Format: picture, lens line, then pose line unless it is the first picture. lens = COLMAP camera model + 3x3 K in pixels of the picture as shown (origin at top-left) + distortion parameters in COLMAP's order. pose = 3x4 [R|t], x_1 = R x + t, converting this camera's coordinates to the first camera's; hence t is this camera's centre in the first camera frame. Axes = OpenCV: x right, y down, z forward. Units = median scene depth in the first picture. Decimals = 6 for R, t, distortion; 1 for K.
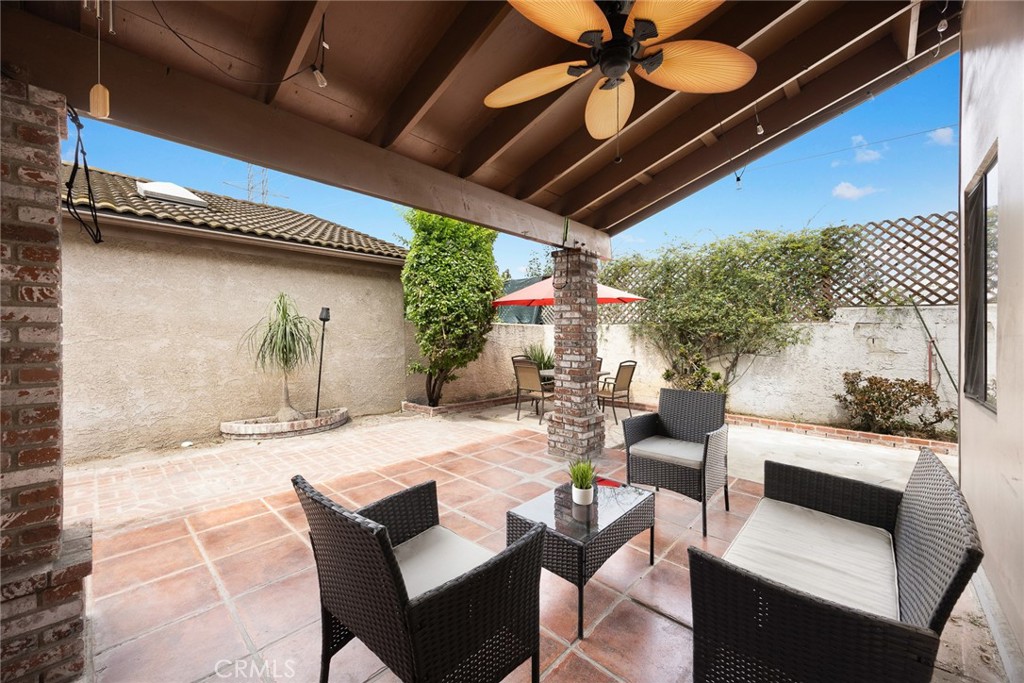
lens RADIAL K [[397.3, 0, 525.6], [0, 397.3, 338.4], [0, 0, 1]] dist [-0.002443, -0.000083]
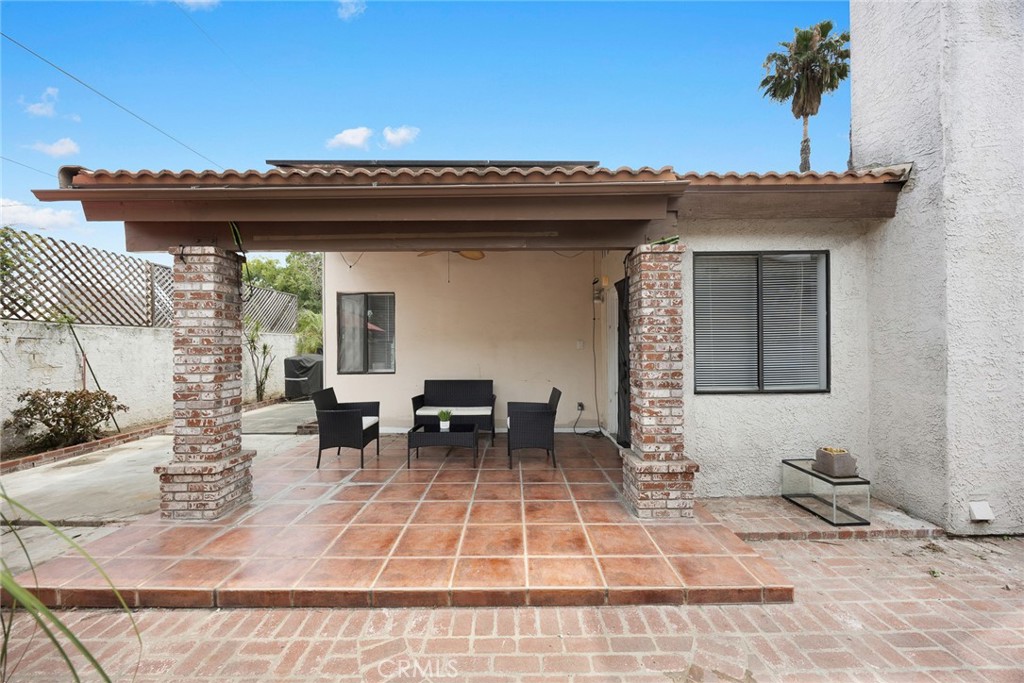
lens RADIAL K [[395.6, 0, 509.5], [0, 395.6, 334.8], [0, 0, 1]] dist [-0.002320, -0.000119]
pose [[-0.663501, 0.010028, 0.748108, -0.559092], [0.007970, 0.999948, -0.006336, -0.028726], [-0.748133, 0.001758, -0.663546, 0.704613]]
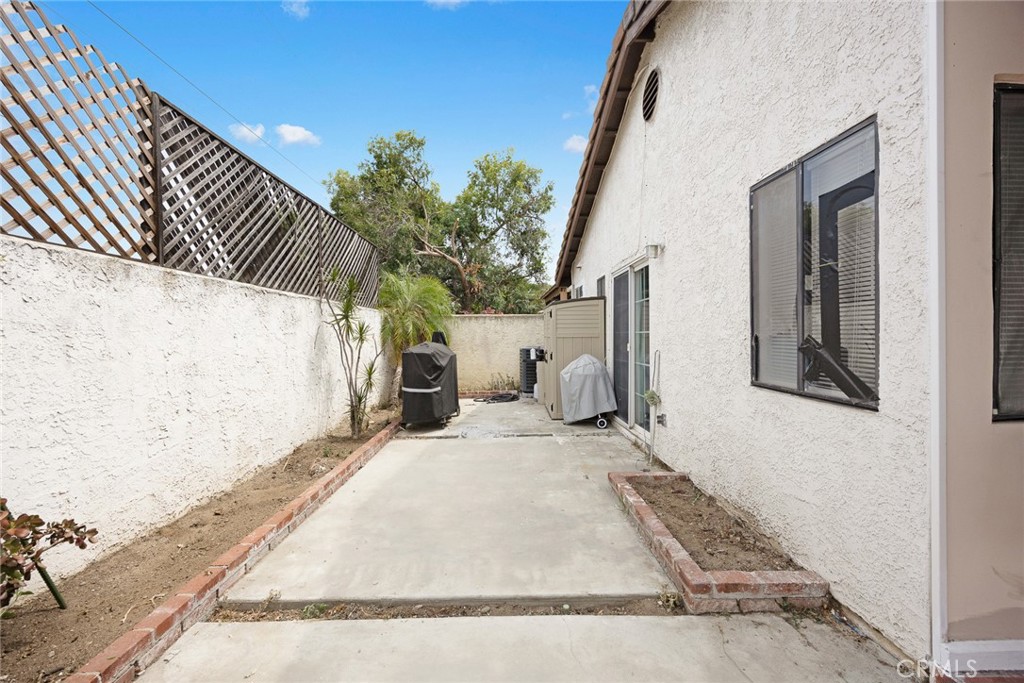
lens RADIAL K [[405.6, 0, 513.0], [0, 405.6, 332.7], [0, 0, 1]] dist [-0.001718, 0.000097]
pose [[-0.694763, -0.006911, 0.719205, 0.462423], [0.000463, 0.999949, 0.010055, 0.002358], [-0.719238, 0.007319, -0.694725, 0.749849]]
